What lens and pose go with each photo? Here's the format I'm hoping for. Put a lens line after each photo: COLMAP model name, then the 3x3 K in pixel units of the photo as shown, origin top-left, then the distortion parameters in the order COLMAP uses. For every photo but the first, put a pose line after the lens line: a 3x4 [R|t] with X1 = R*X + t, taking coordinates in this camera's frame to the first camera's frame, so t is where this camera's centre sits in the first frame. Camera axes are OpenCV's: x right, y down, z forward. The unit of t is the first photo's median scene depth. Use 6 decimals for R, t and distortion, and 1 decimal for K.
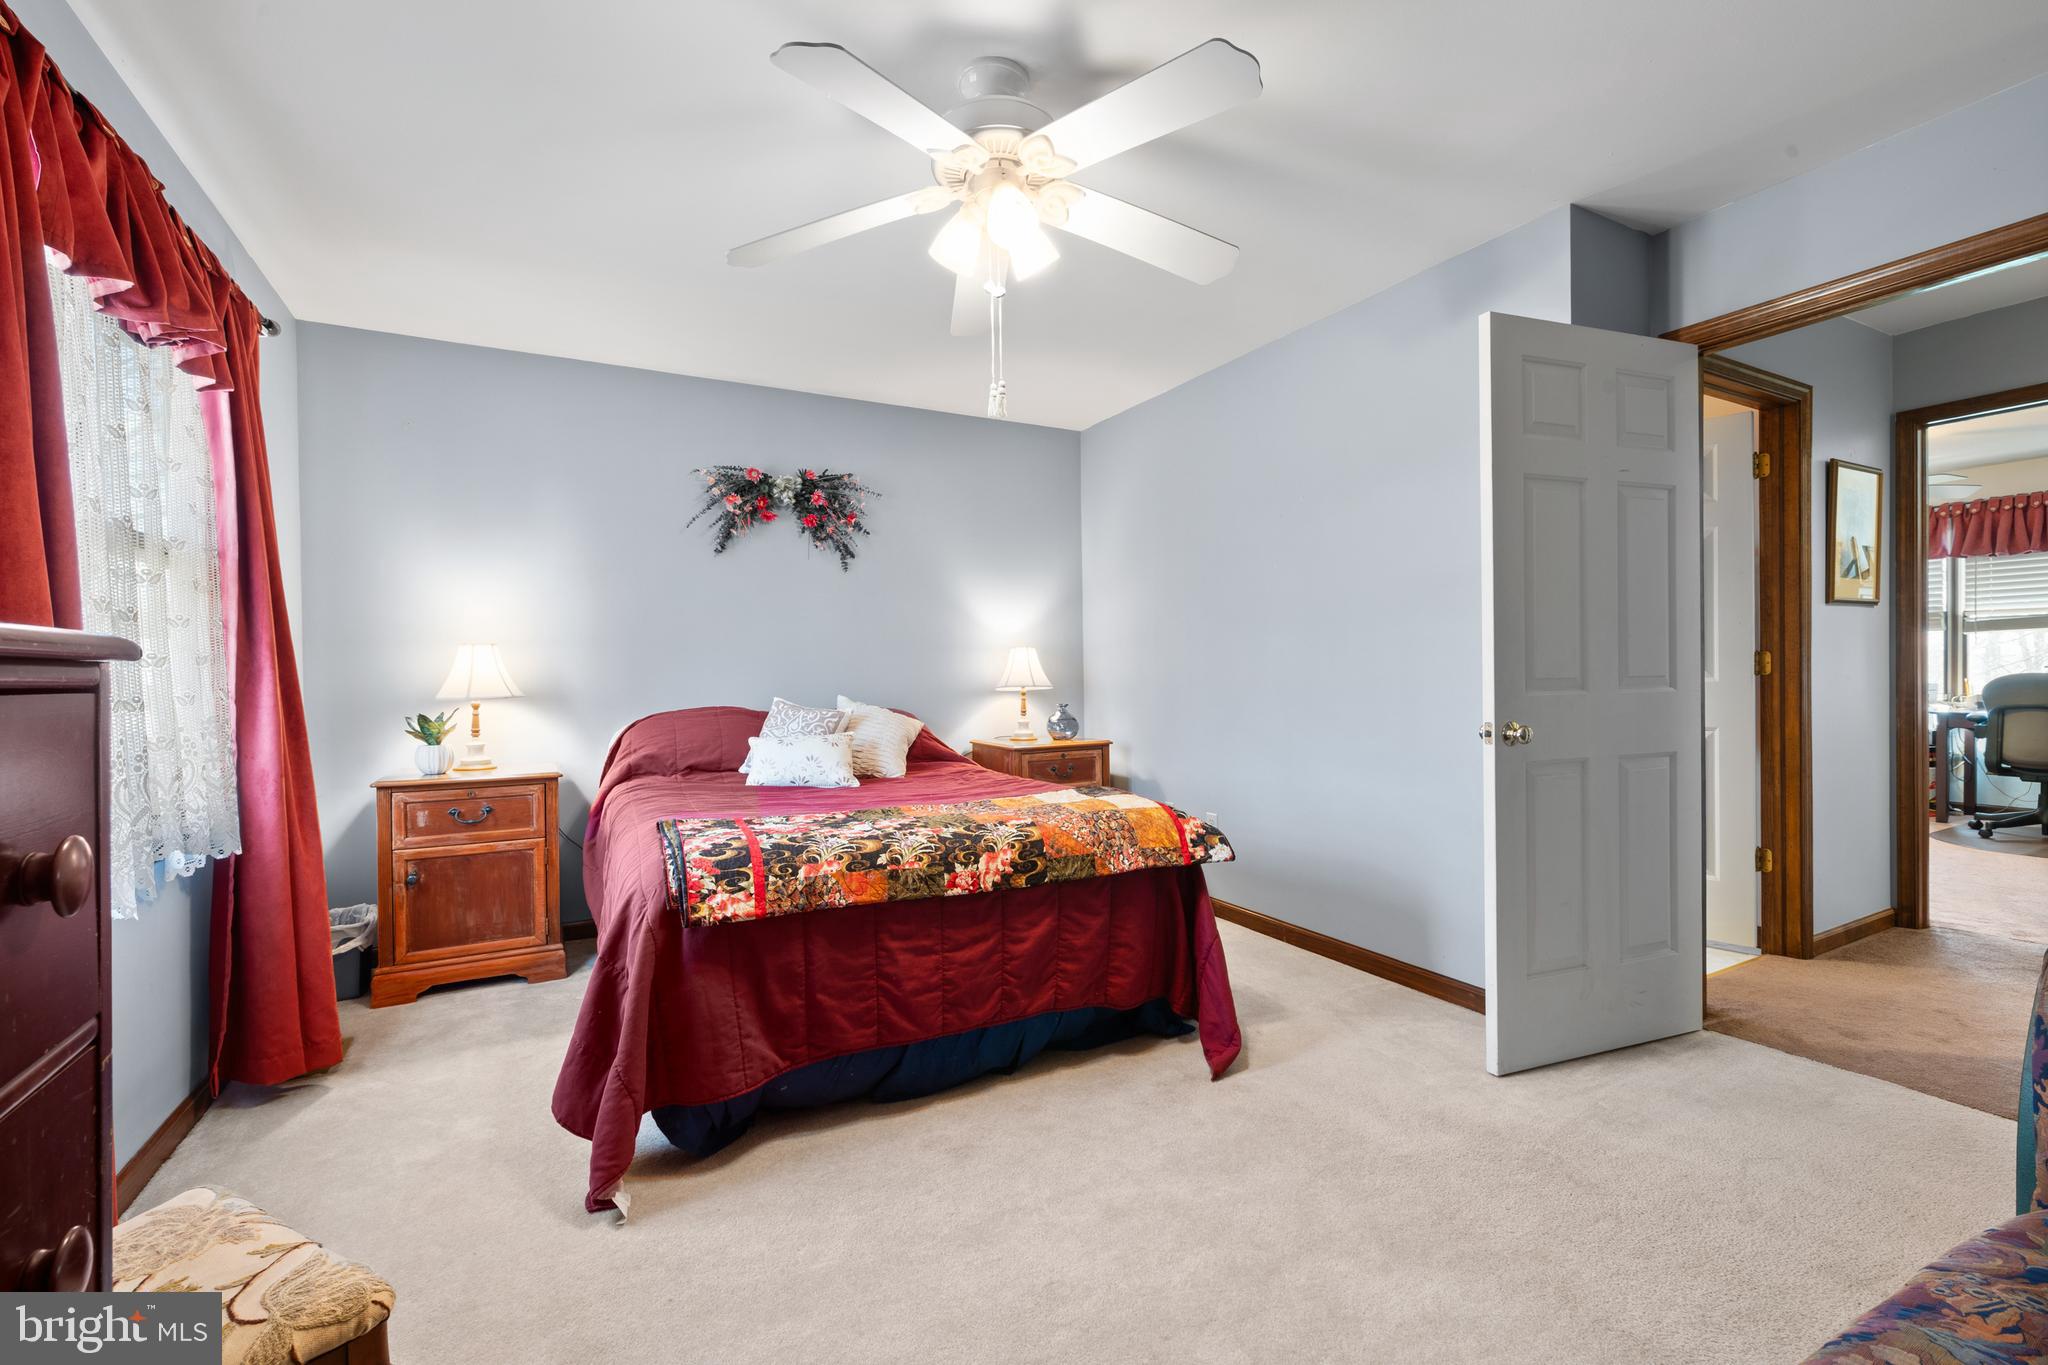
lens RADIAL K [[873.9, 0, 1024.0], [0, 873.9, 682.5], [0, 0, 1]] dist [-0.000282, 0.000167]
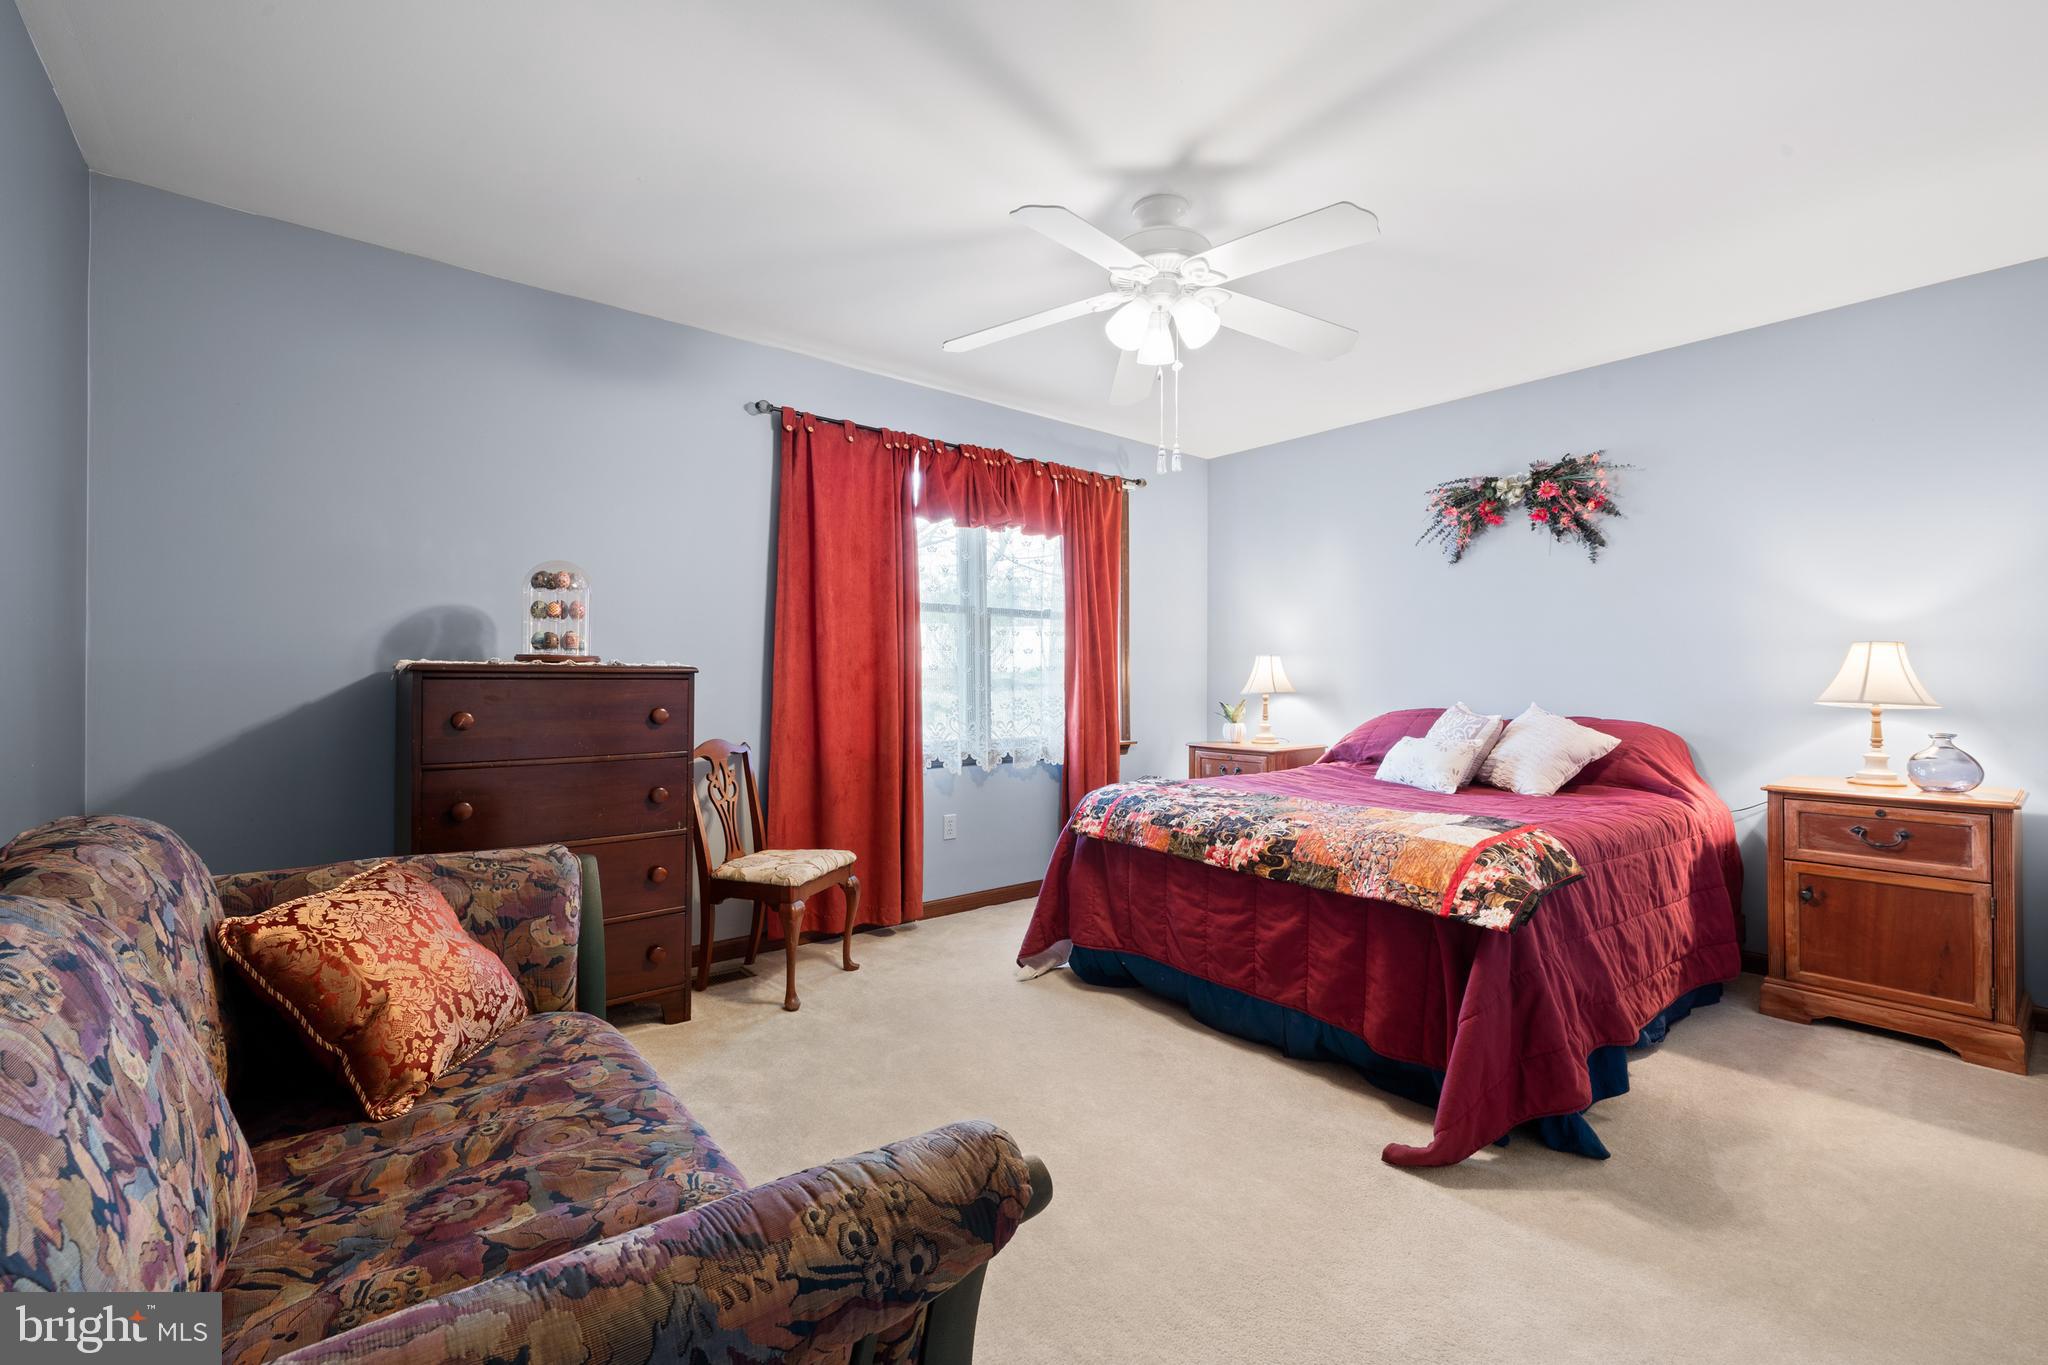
lens RADIAL K [[871.9, 0, 1028.0], [0, 871.9, 674.2], [0, 0, 1]] dist [-0.000633, 0.000028]
pose [[0.196106, 0.006689, -0.980560, 0.978234], [-0.015939, 0.999866, 0.003633, -0.016490], [0.980453, 0.014917, 0.196187, 0.486737]]
